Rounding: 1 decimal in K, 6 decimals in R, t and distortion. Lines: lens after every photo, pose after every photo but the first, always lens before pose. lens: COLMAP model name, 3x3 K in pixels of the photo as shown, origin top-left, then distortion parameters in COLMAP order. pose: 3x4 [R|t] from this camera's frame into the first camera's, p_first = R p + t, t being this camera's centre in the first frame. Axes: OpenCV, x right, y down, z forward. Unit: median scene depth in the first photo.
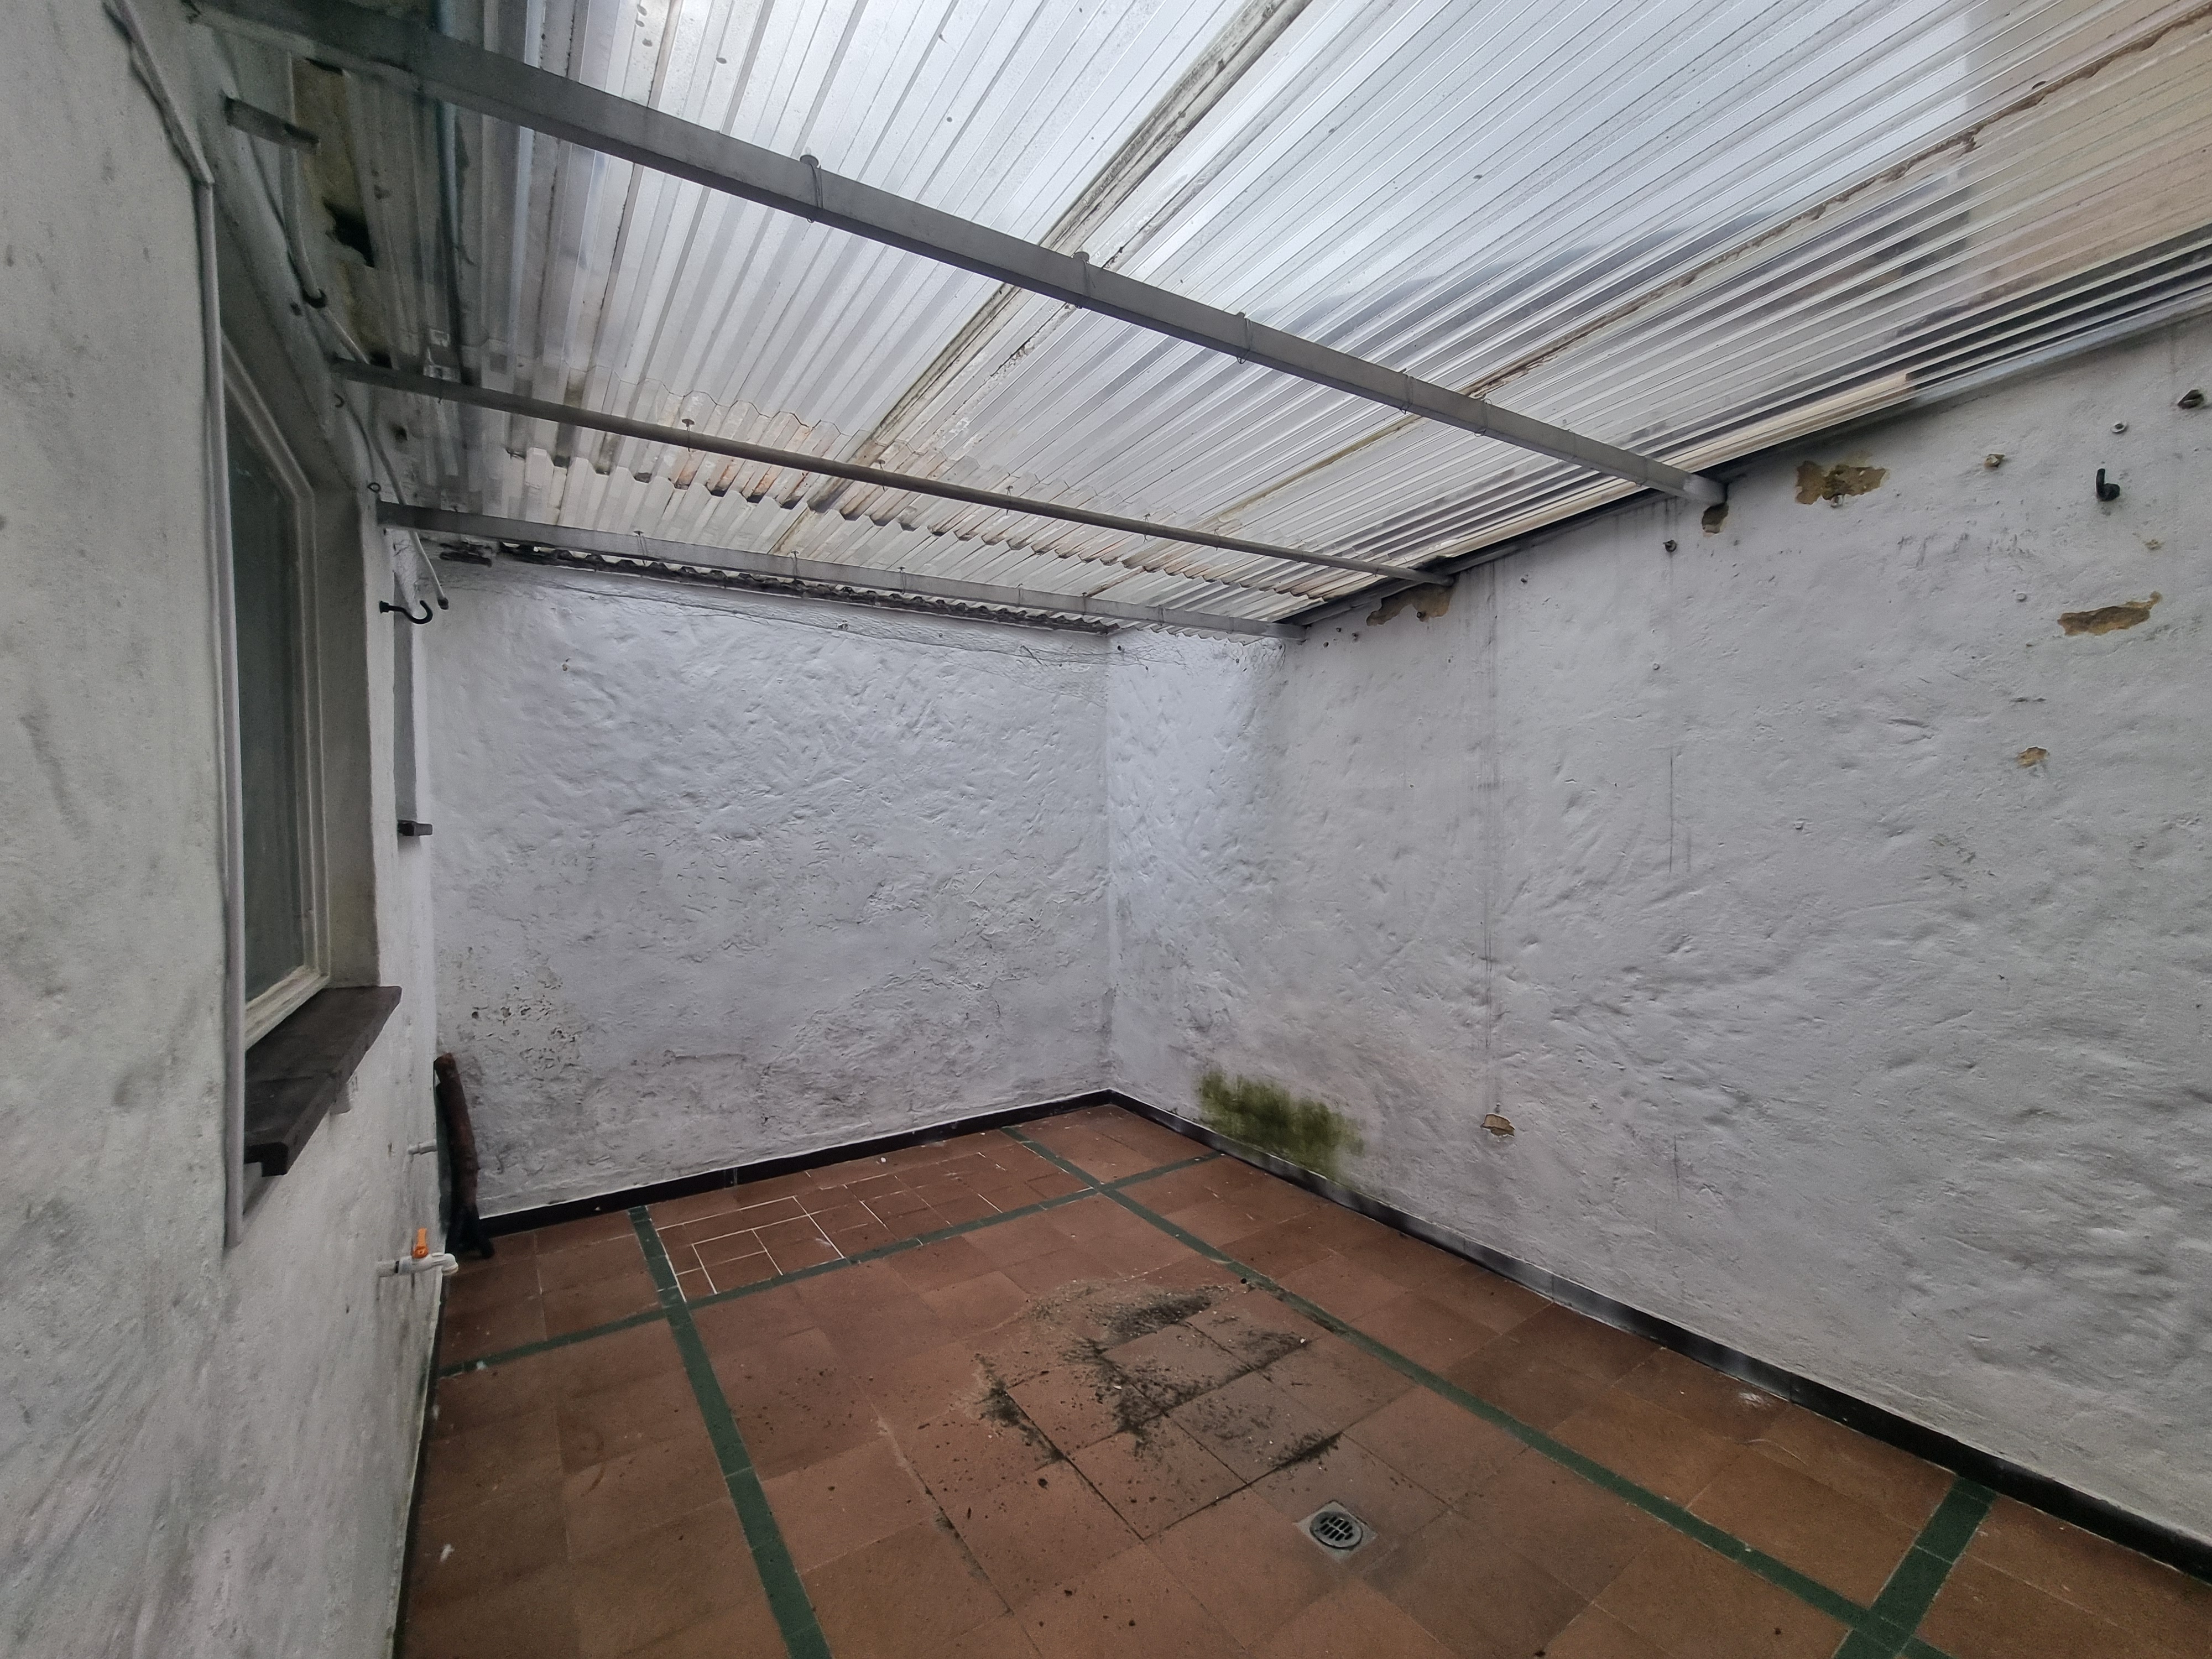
lens RADIAL K [[923.9, 0, 1104.5], [0, 923.9, 847.5], [0, 0, 1]] dist [-0.001526, -0.000012]
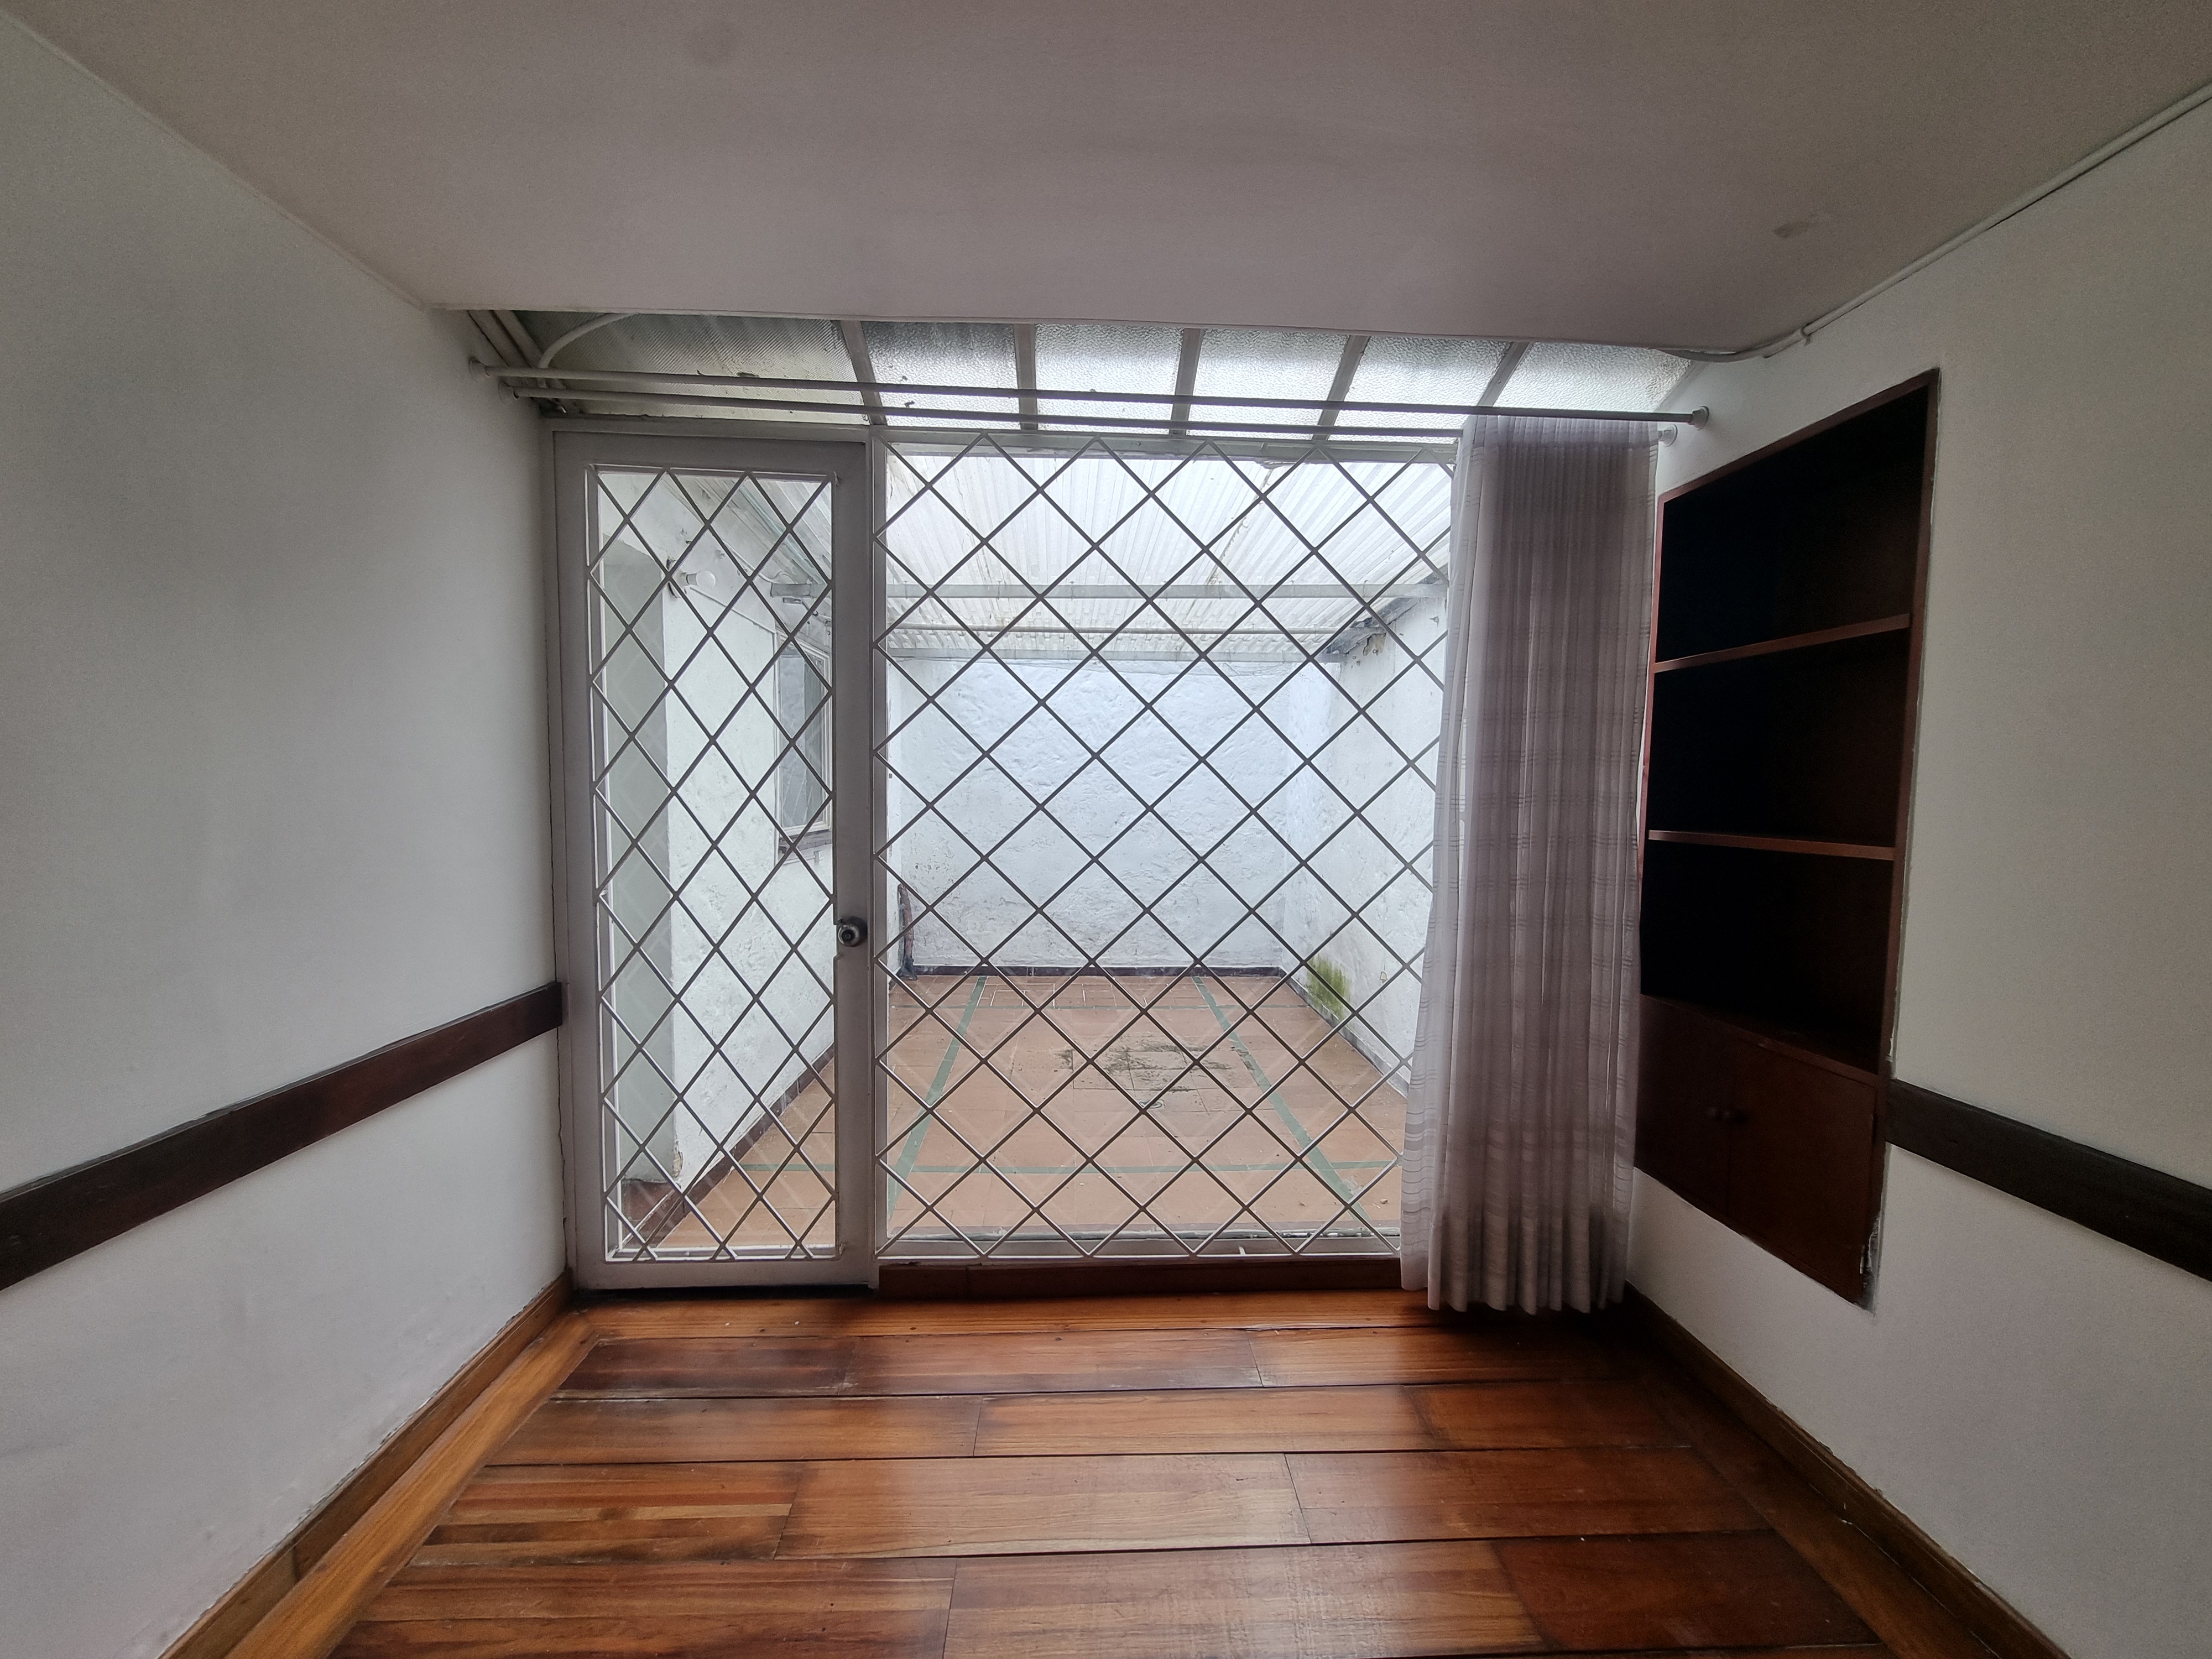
lens RADIAL K [[923.9, 0, 1104.5], [0, 923.9, 847.5], [0, 0, 1]] dist [-0.001526, -0.000012]
pose [[0.852715, 0.062610, -0.518611, 0.669895], [-0.039011, 0.997652, 0.056298, 0.005866], [0.520917, -0.027775, 0.853155, -0.485521]]
